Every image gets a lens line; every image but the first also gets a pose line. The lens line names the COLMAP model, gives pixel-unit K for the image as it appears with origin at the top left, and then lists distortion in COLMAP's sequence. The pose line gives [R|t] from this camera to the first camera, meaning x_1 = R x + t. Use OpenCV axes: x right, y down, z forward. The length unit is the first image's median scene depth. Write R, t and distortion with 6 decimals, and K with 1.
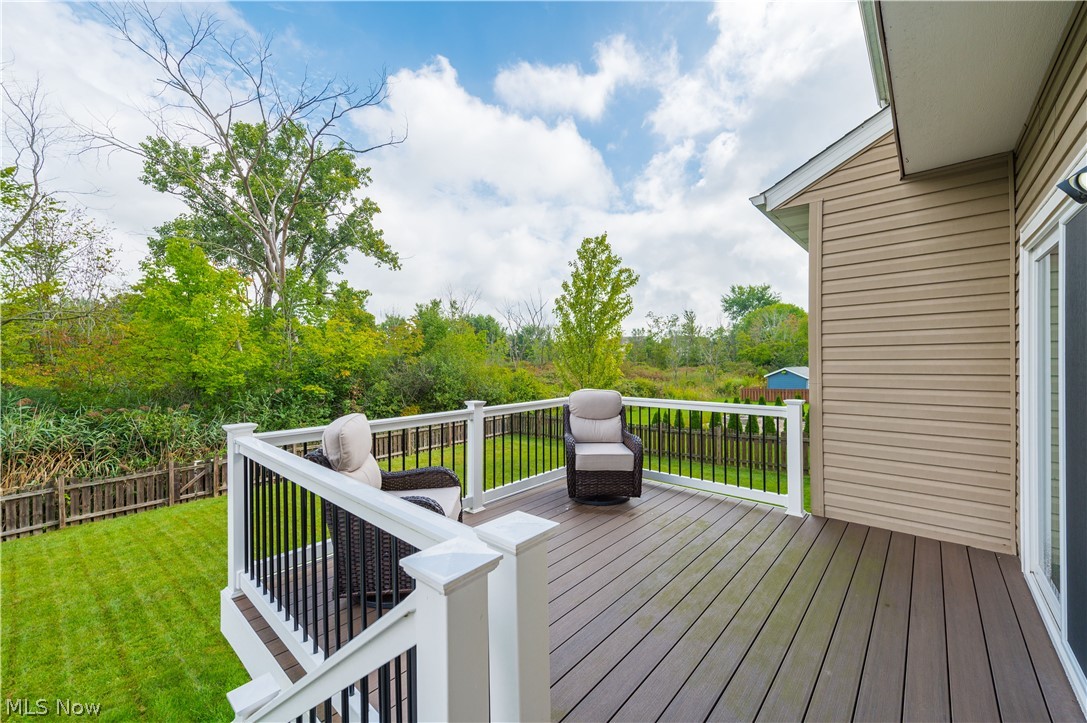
lens RADIAL K [[434.8, 0, 545.8], [0, 434.8, 359.6], [0, 0, 1]] dist [0.011880, -0.002500]
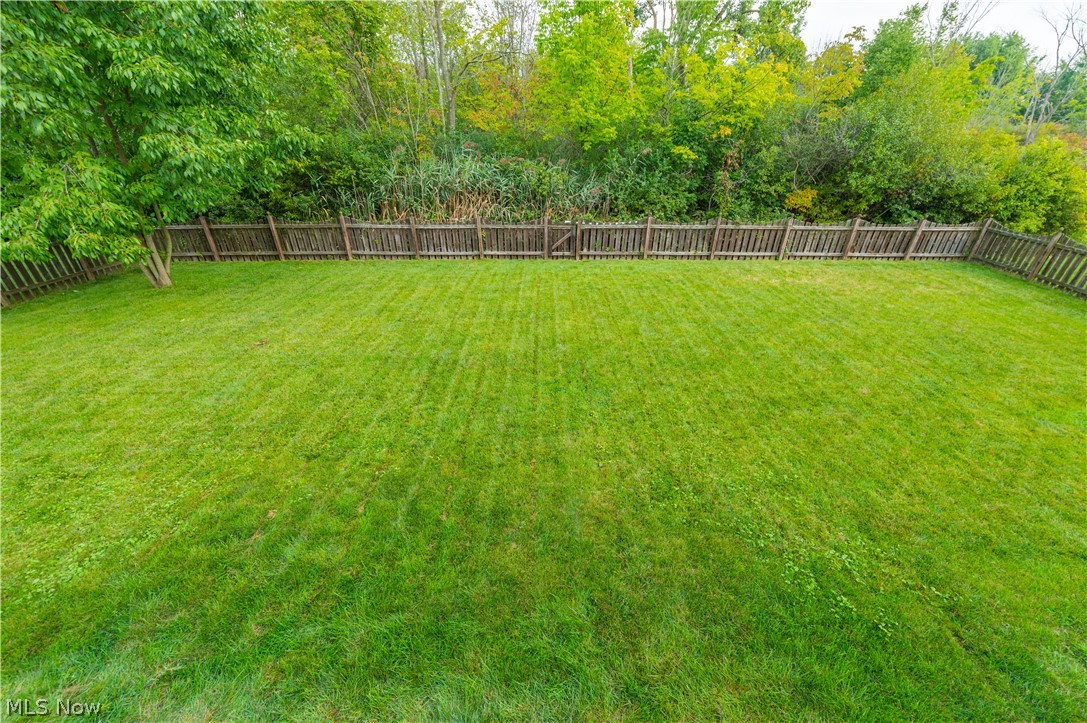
lens RADIAL K [[434.8, 0, 553.9], [0, 434.8, 367.4], [0, 0, 1]] dist [0.011880, -0.002500]
pose [[0.679170, 0.388770, -0.622565, -0.040642], [-0.025253, 0.860077, 0.509539, 0.005718], [0.733547, -0.330342, 0.593955, 0.230436]]
